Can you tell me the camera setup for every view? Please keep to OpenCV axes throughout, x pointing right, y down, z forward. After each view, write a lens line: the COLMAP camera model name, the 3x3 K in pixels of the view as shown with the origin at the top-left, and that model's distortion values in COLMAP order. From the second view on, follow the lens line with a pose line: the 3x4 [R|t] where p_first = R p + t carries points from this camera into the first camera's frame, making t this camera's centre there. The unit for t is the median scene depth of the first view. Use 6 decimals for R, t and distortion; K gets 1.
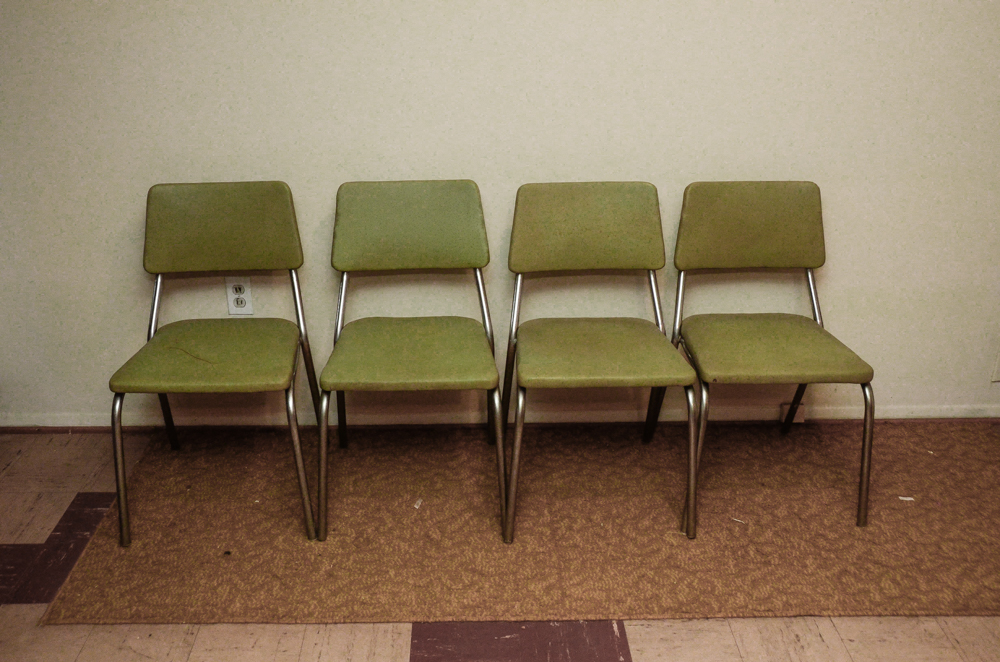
lens RADIAL K [[910.0, 0, 496.8], [0, 910.0, 336.6], [0, 0, 1]] dist [-0.030576, 0.000000]
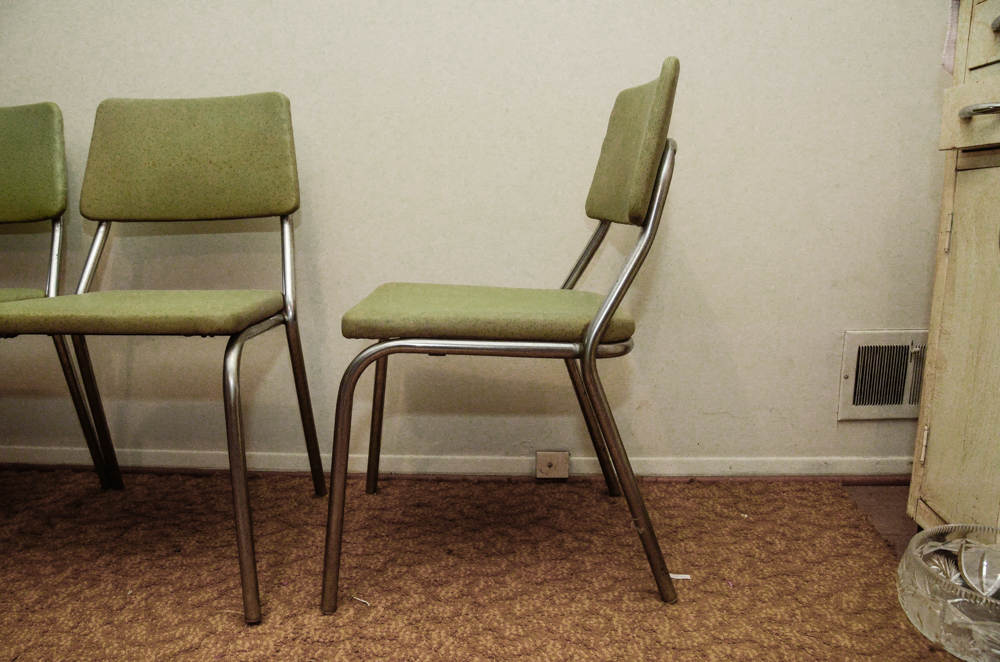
lens RADIAL K [[770.9, 0, 494.2], [0, 770.9, 346.6], [0, 0, 1]] dist [-0.138102, 0.079469]
pose [[0.999661, 0.010312, -0.023915, 0.344052], [-0.014938, 0.979232, -0.202192, 0.134473], [0.021333, 0.202481, 0.979054, 0.482144]]
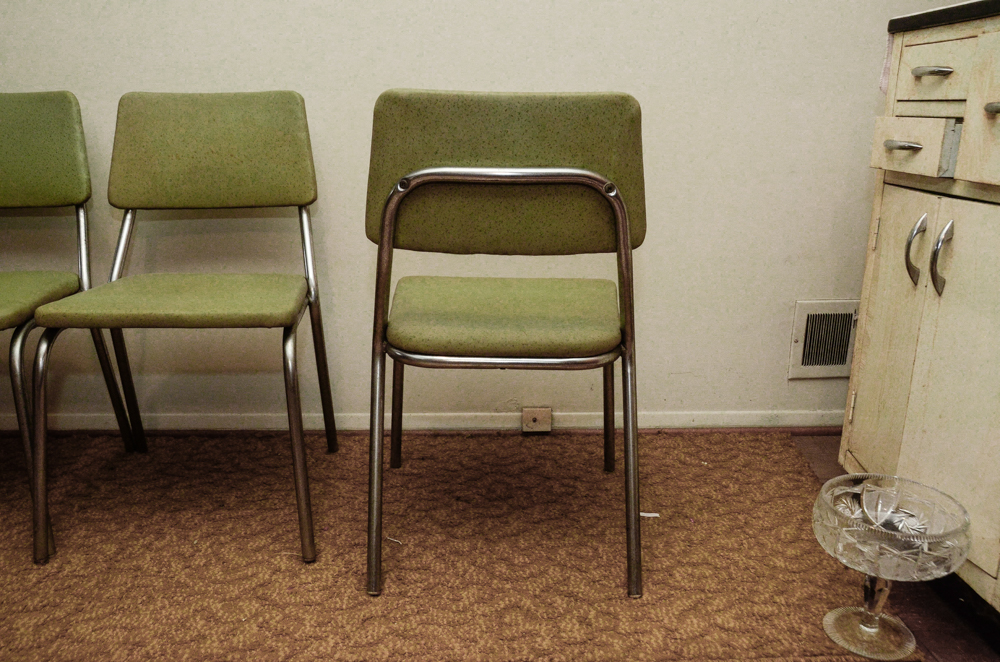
lens RADIAL K [[862.4, 0, 499.0], [0, 862.4, 348.7], [0, 0, 1]] dist [-0.065170, 0.015799]
pose [[0.998674, 0.001830, 0.051455, 0.298708], [0.003861, 0.993891, -0.110300, 0.123135], [-0.051343, 0.110353, 0.992565, 0.310169]]
